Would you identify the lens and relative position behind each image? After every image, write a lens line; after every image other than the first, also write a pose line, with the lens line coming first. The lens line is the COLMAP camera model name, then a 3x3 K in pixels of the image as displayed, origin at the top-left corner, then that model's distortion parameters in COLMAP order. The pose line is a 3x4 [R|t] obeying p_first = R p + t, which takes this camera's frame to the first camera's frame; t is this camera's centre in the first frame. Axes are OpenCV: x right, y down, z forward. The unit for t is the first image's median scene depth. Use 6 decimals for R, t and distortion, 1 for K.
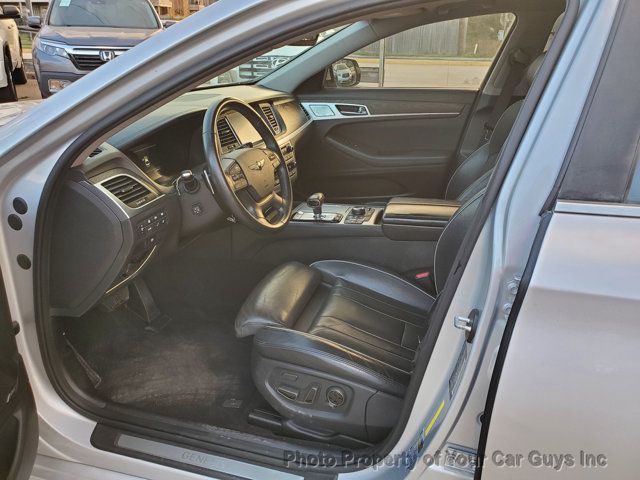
lens RADIAL K [[487.0, 0, 323.3], [0, 487.0, 228.4], [0, 0, 1]] dist [0.022298, -0.006275]
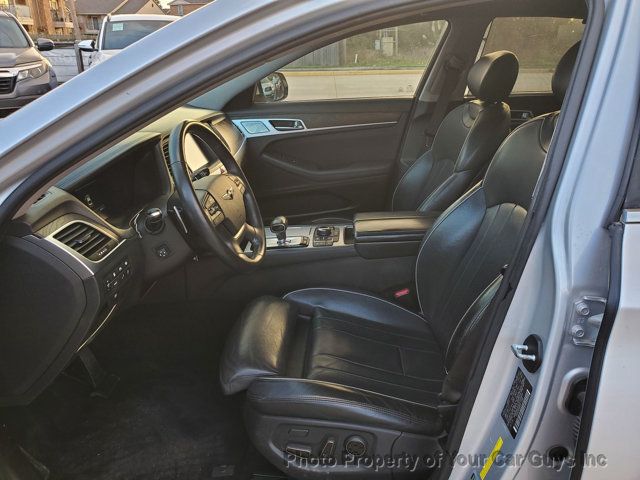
lens RADIAL K [[487.0, 0, 323.3], [0, 487.0, 228.4], [0, 0, 1]] dist [0.022298, -0.006275]
pose [[0.976549, -0.098861, 0.191256, -0.124890], [0.103658, 0.994497, -0.015218, -0.032459], [-0.188699, 0.034686, 0.981422, 0.096770]]
